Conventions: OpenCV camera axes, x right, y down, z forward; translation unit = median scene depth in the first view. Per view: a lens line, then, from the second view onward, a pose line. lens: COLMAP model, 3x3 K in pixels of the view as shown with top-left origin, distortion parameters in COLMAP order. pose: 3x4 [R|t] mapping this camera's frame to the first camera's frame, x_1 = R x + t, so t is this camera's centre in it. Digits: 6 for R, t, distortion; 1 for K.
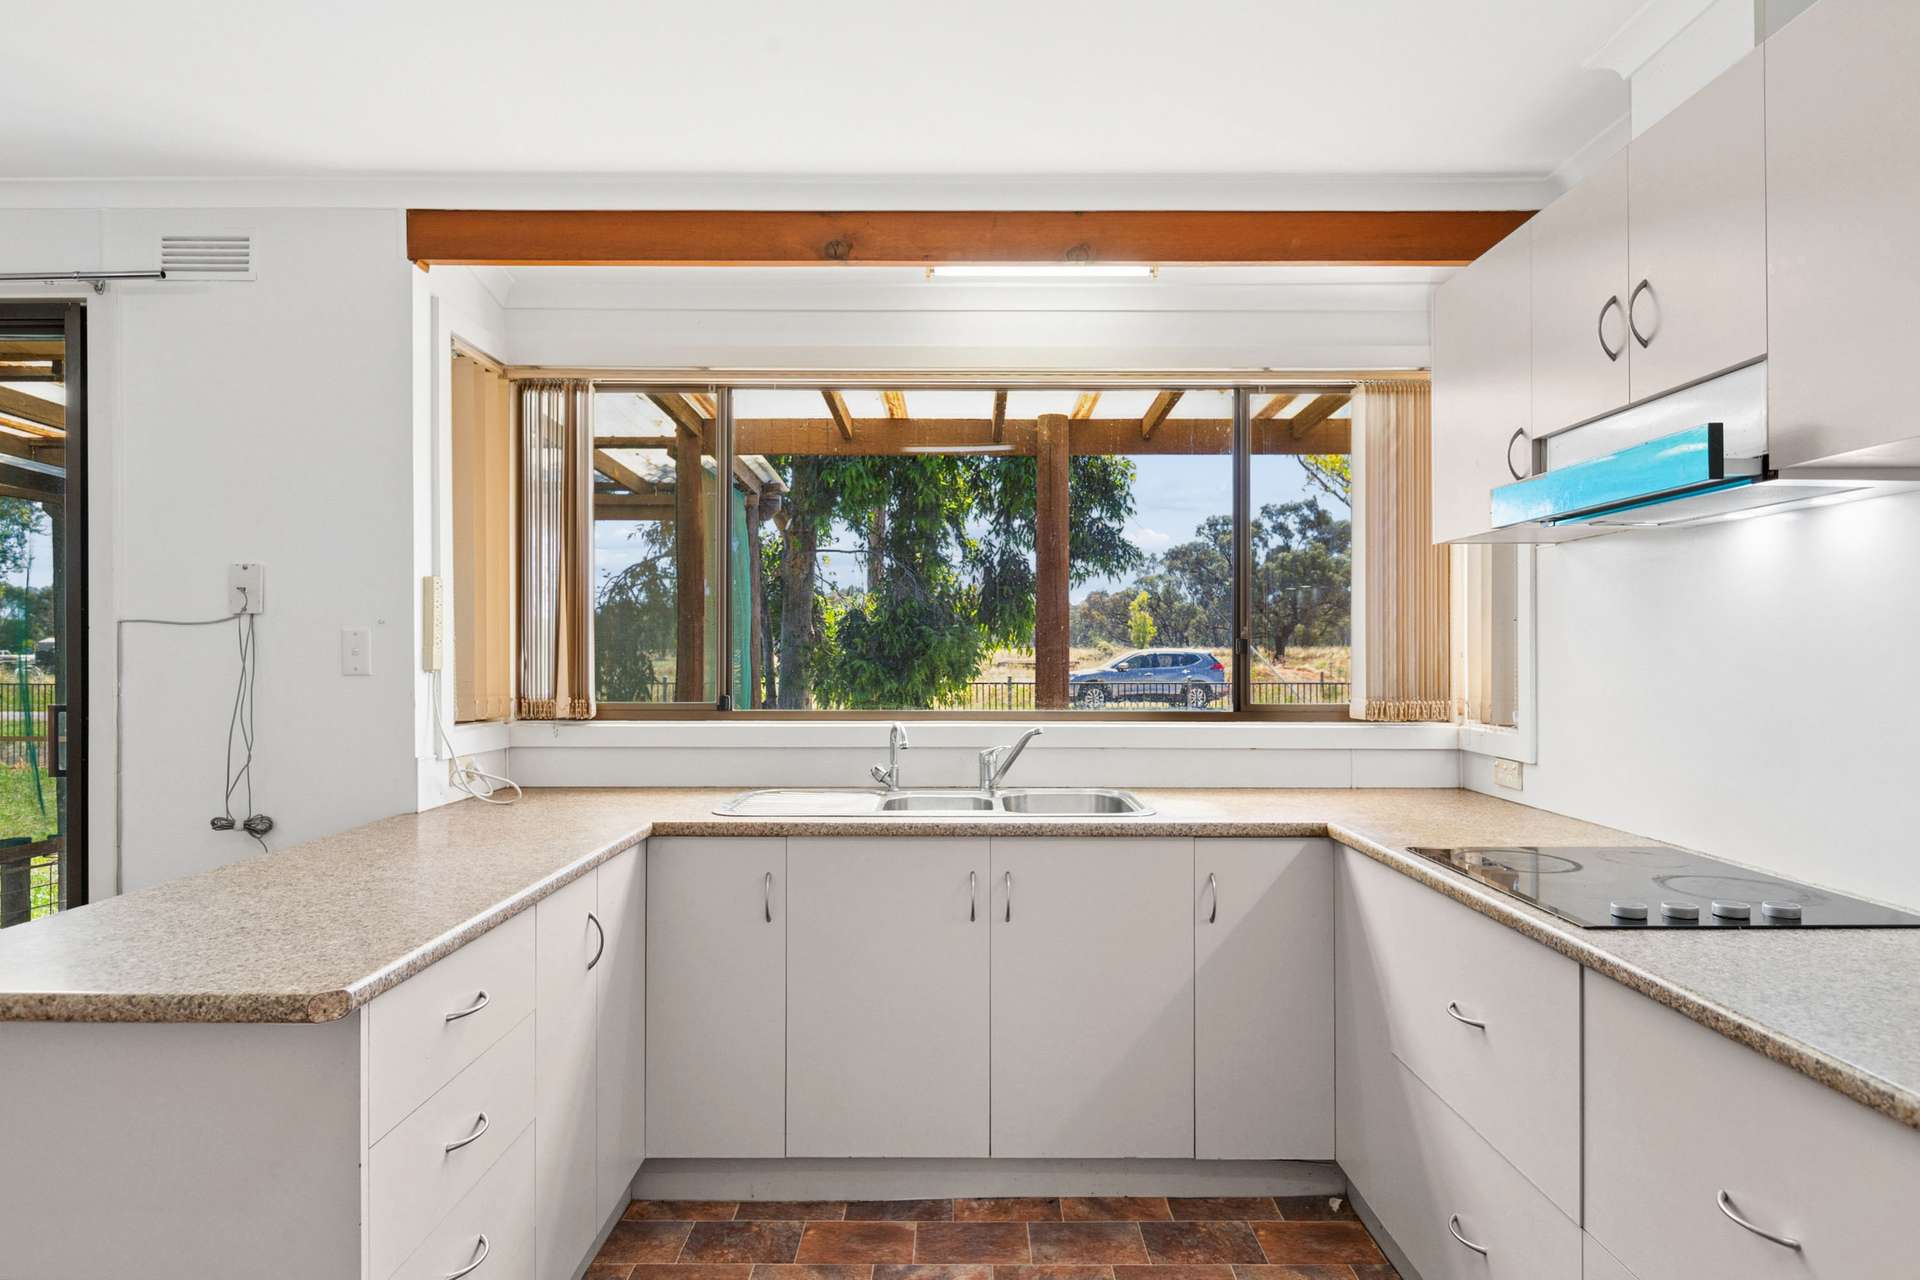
lens RADIAL K [[1012.9, 0, 960.0], [0, 1012.9, 640.0], [0, 0, 1]] dist [0.000217, -0.000233]
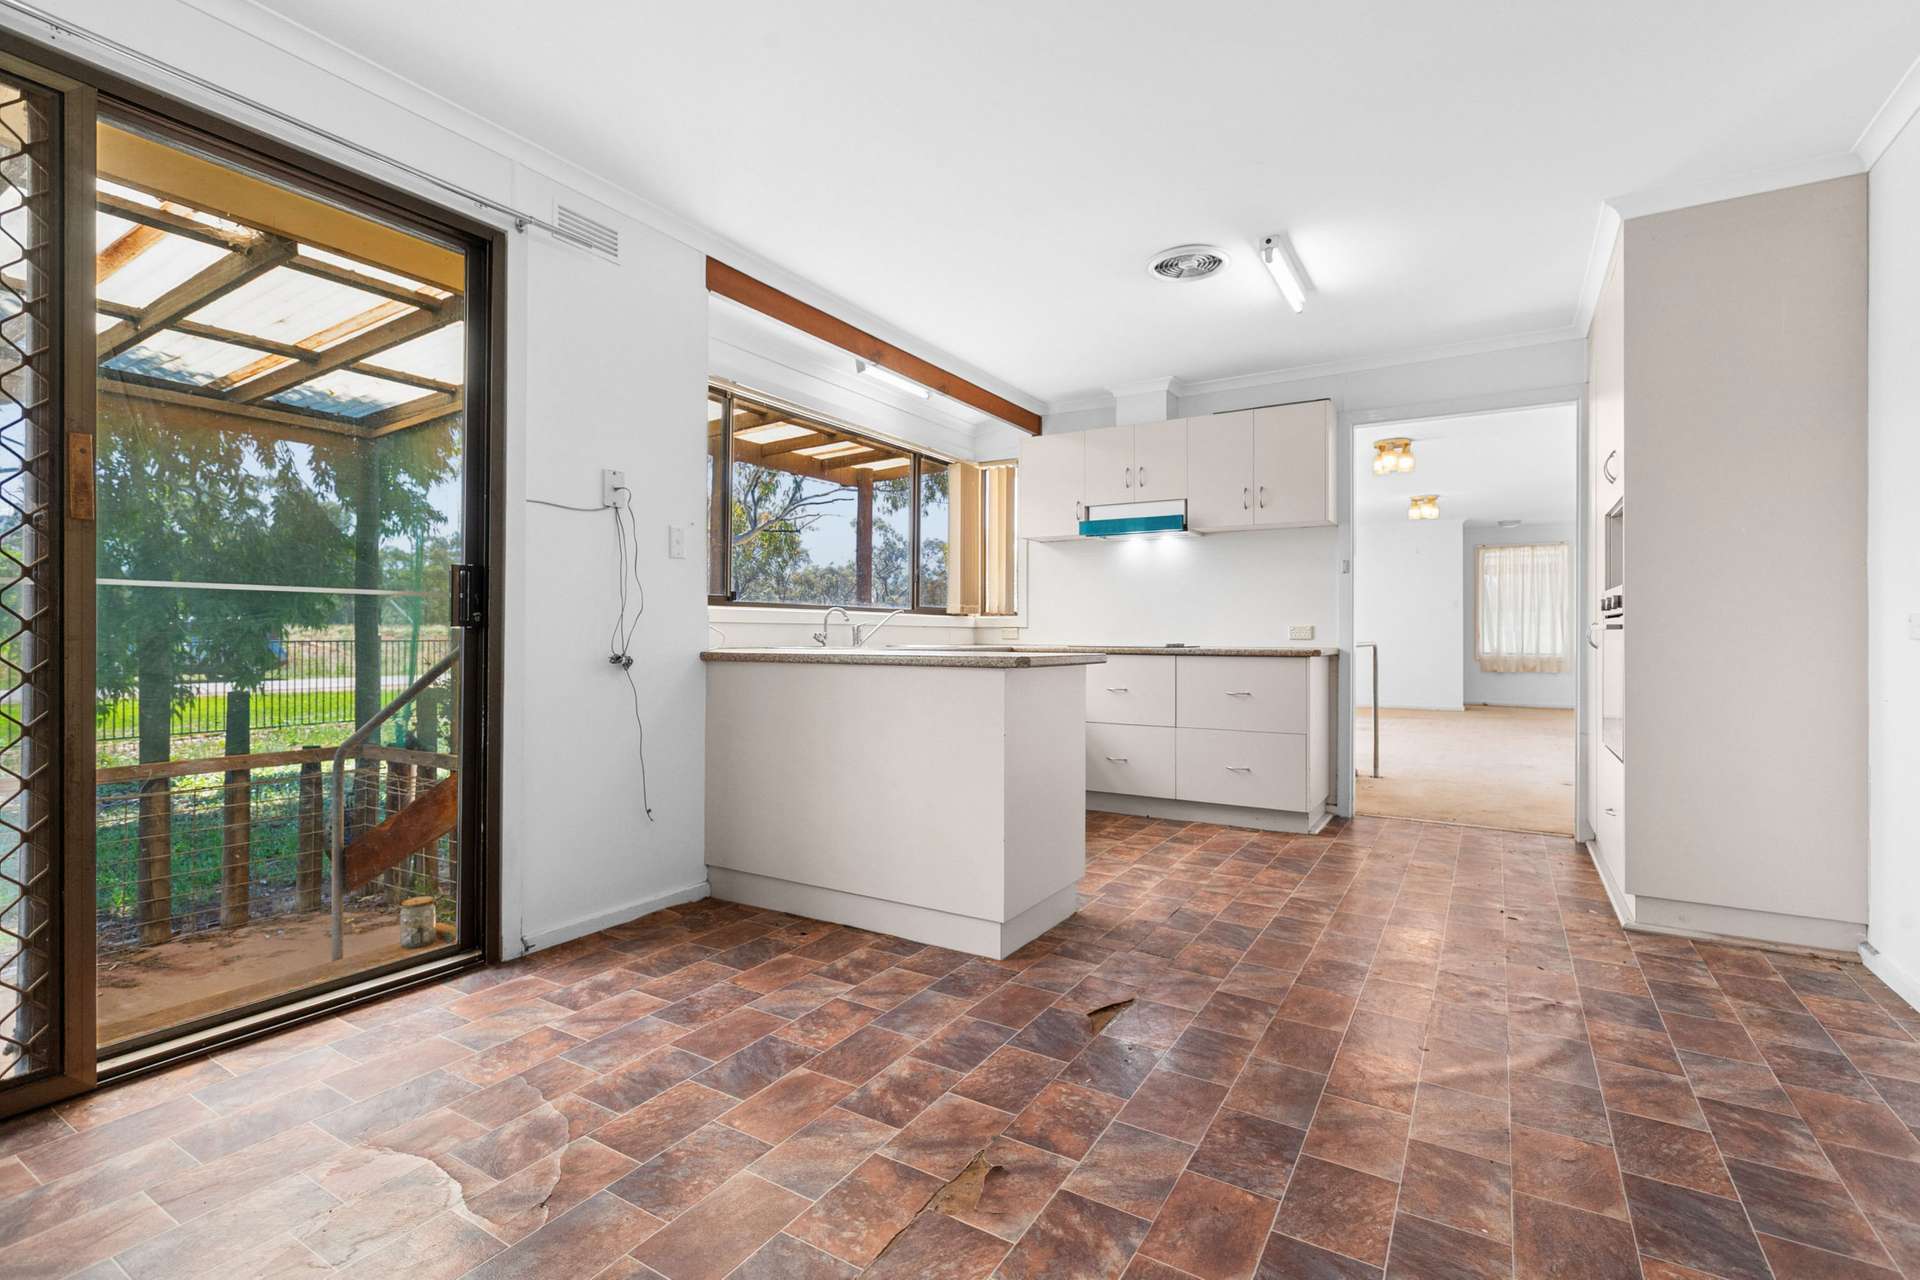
lens RADIAL K [[882.1, 0, 960.0], [0, 882.1, 640.0], [0, 0, 1]] dist [-0.000490, 0.000093]
pose [[0.524597, -0.005617, 0.851332, -1.472477], [-0.008336, 0.999896, 0.011734, 0.135245], [-0.851310, -0.013253, 0.524496, -0.025241]]
